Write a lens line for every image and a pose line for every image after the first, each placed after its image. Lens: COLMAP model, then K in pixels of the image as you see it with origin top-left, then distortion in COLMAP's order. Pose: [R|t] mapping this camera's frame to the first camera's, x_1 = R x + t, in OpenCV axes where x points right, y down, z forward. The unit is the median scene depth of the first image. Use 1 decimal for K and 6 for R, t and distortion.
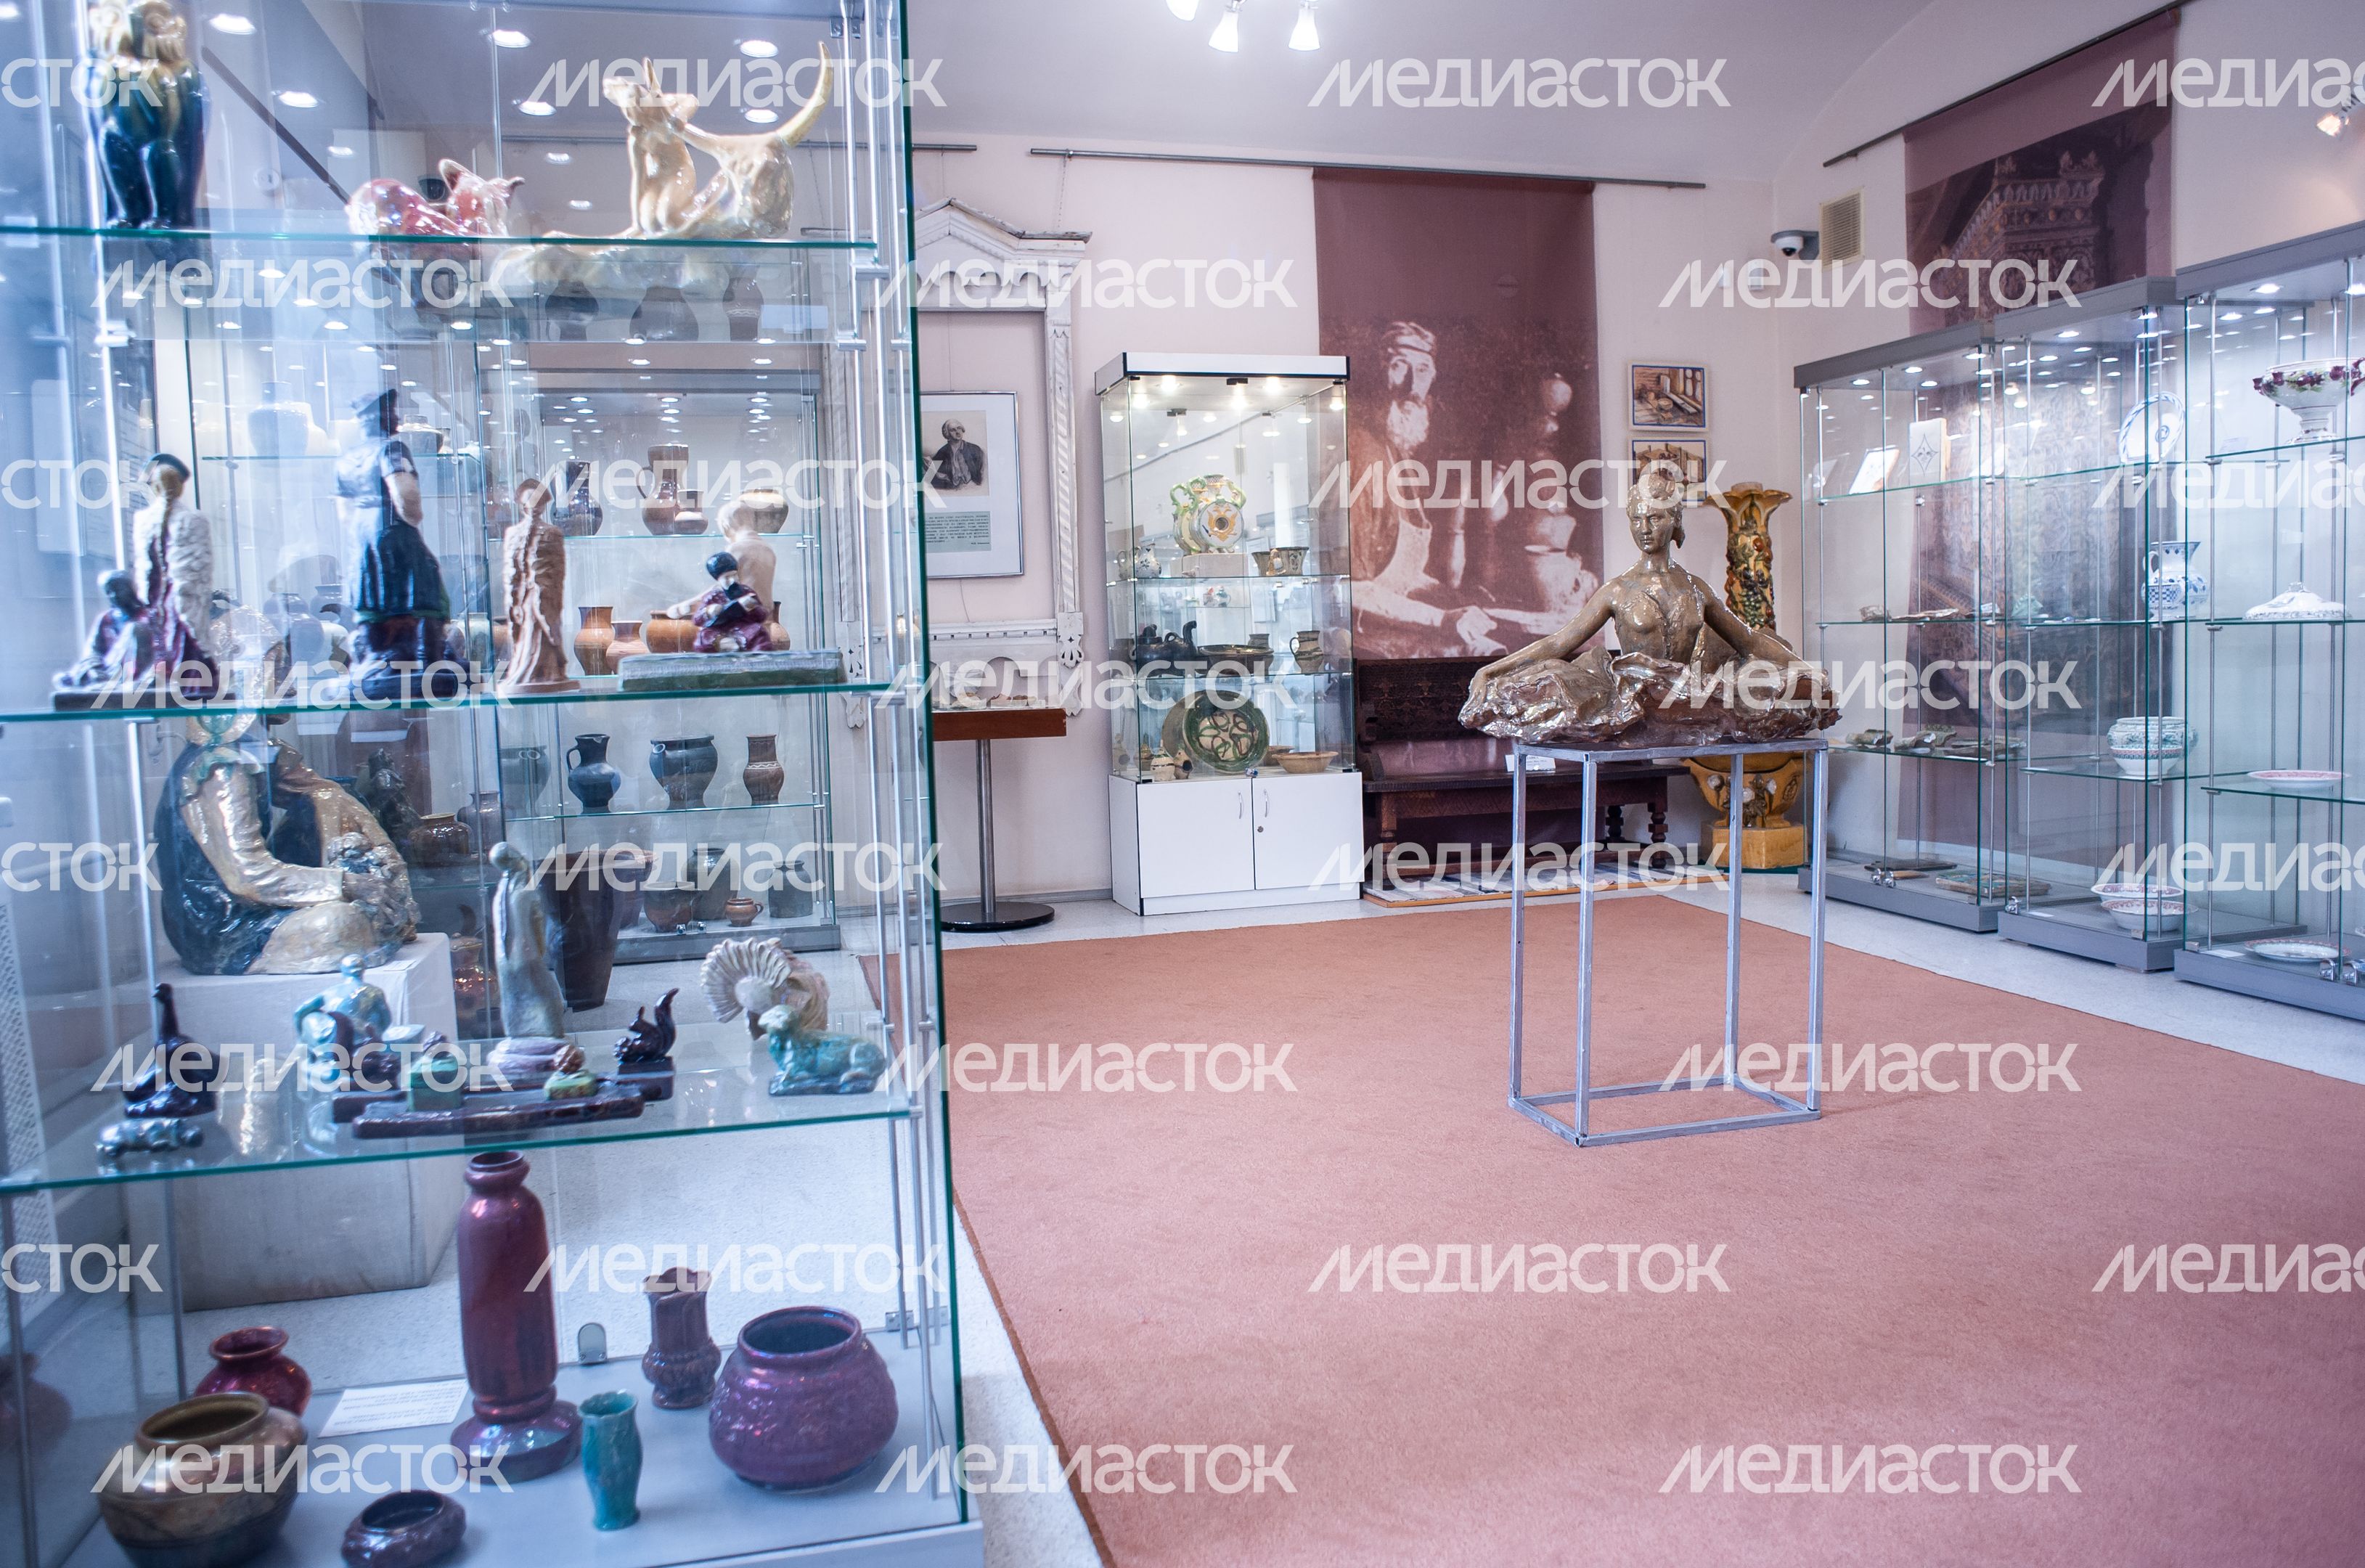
lens RADIAL K [[1773.4, 0, 1191.4], [0, 1773.4, 746.7], [0, 0, 1]] dist [-0.034471, 0.003512]
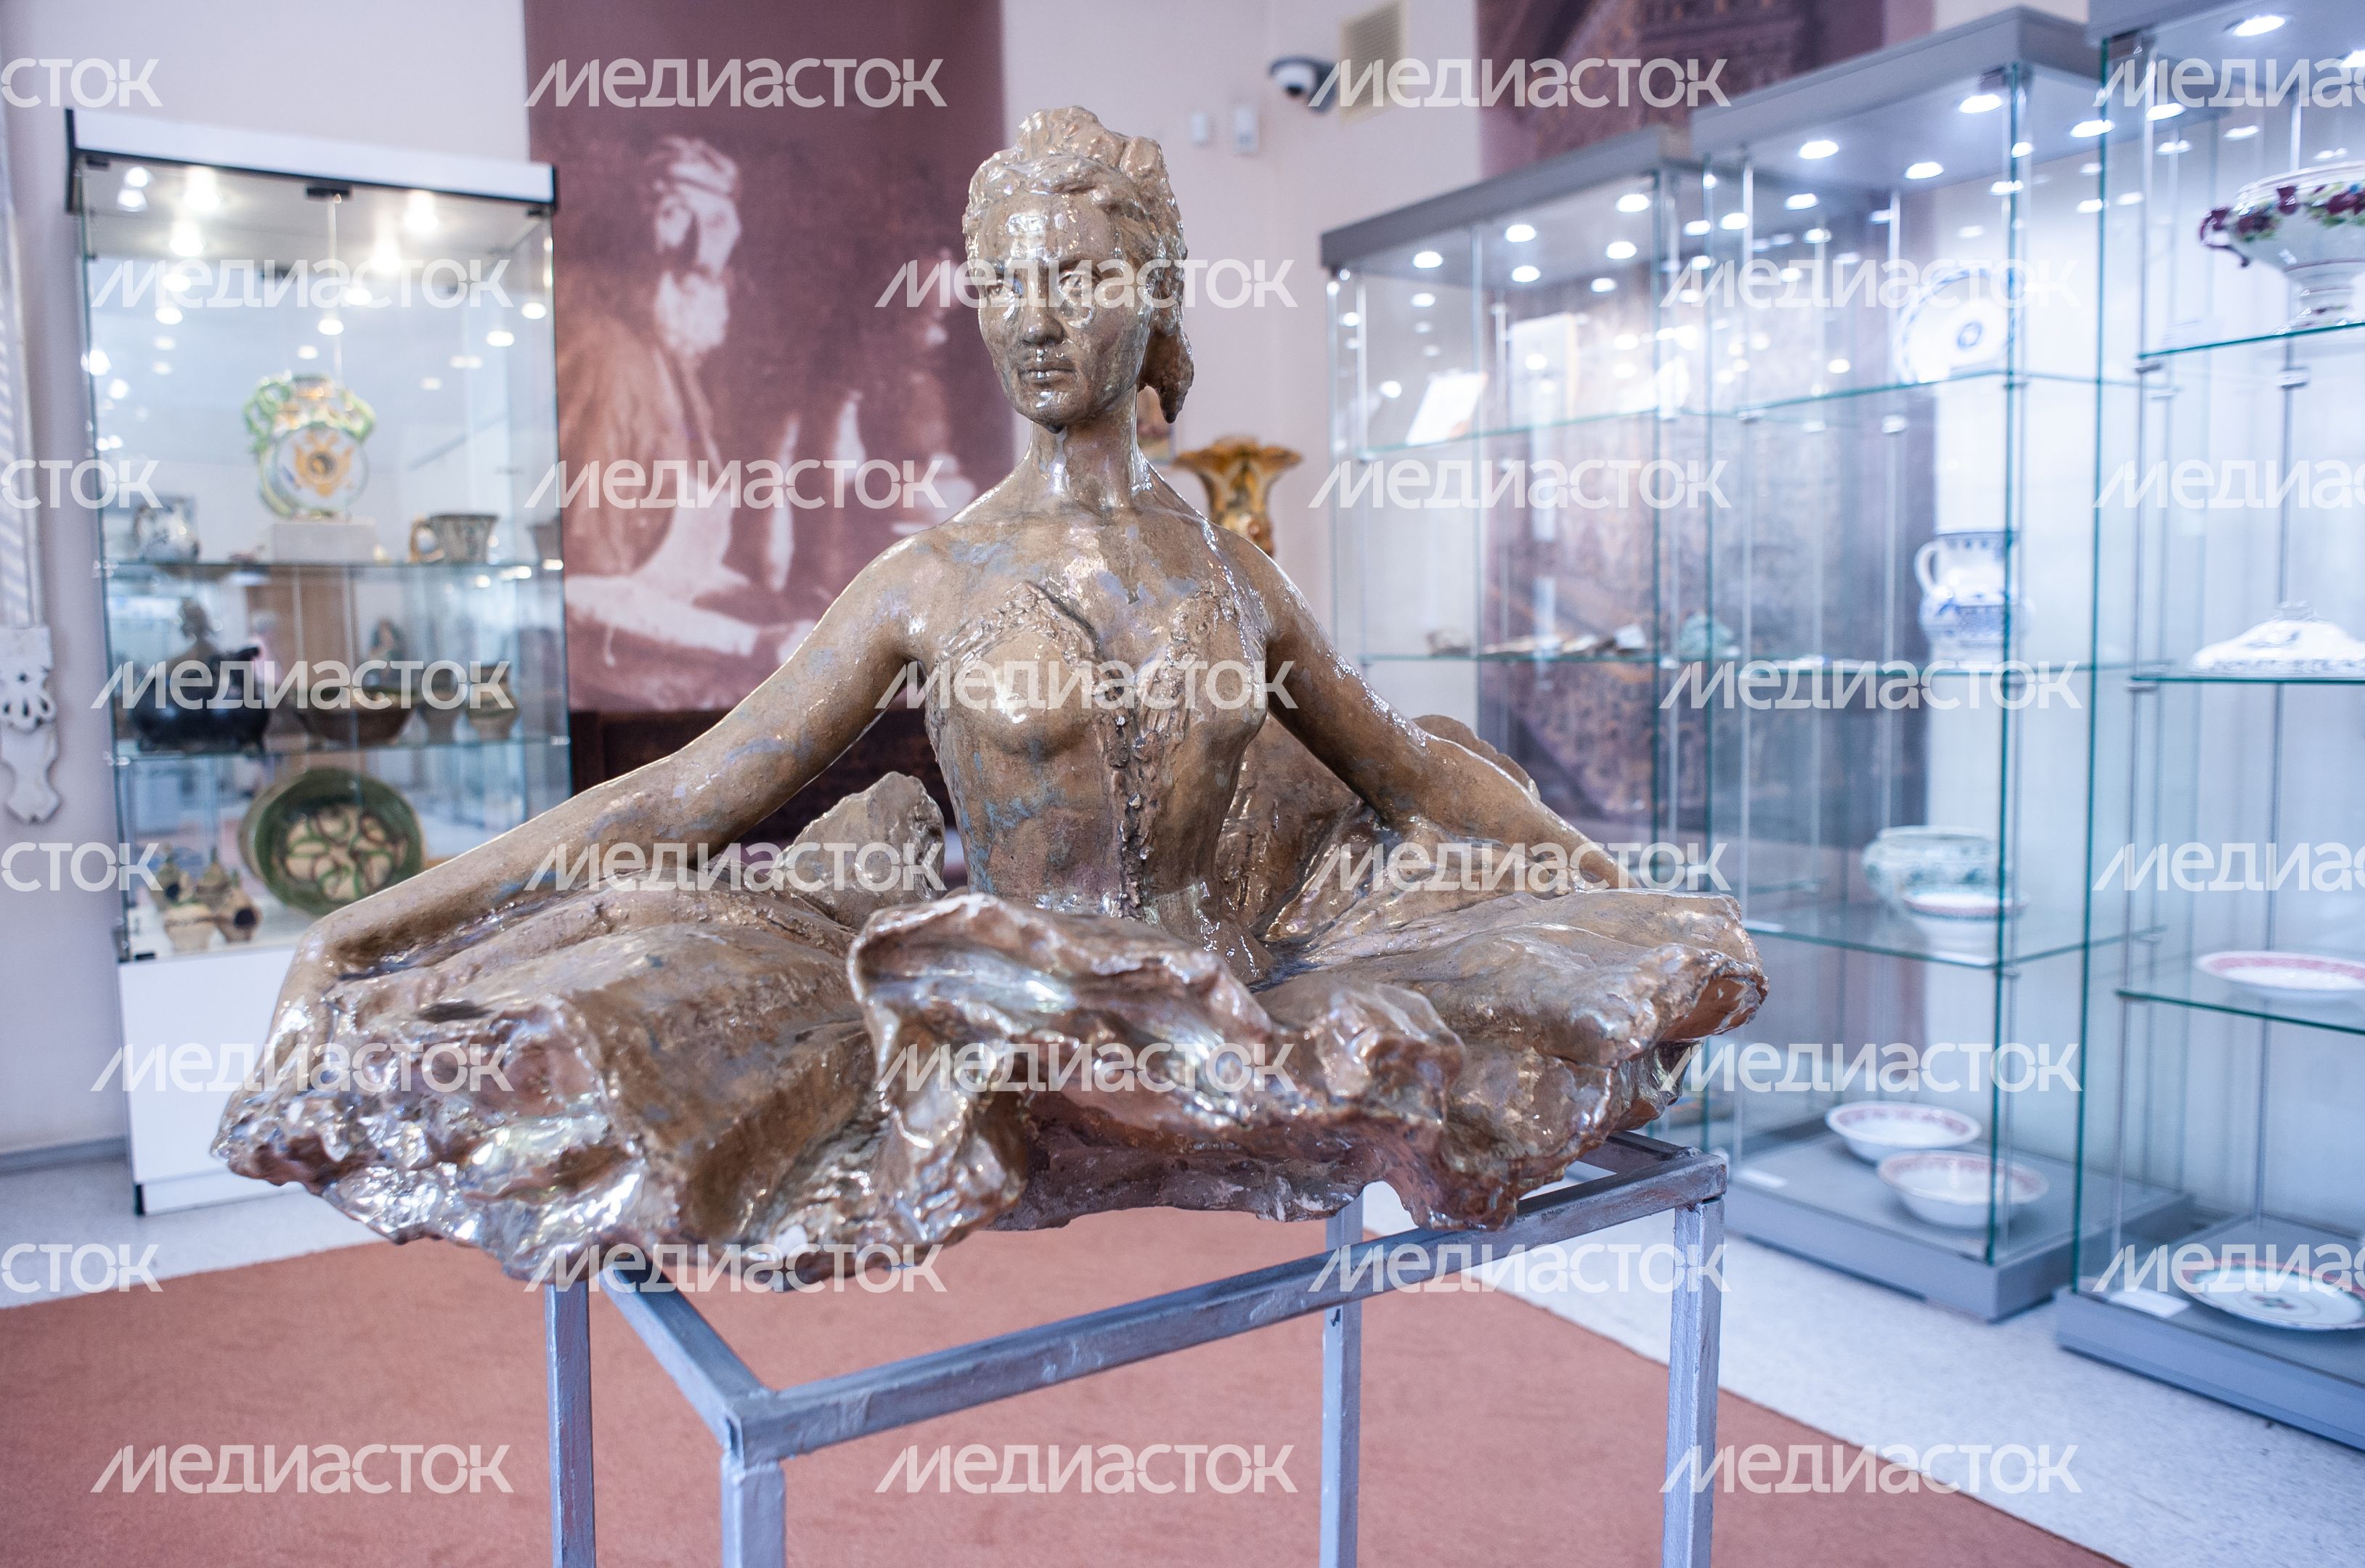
lens RADIAL K [[1728.0, 0, 1182.5], [0, 1728.0, 784.0], [0, 0, 1]] dist [-0.099741, 0.090118]
pose [[0.954753, -0.013306, 0.297102, 0.114250], [0.008242, 0.999799, 0.018293, -0.035811], [-0.297285, -0.015017, 0.954671, 0.428805]]
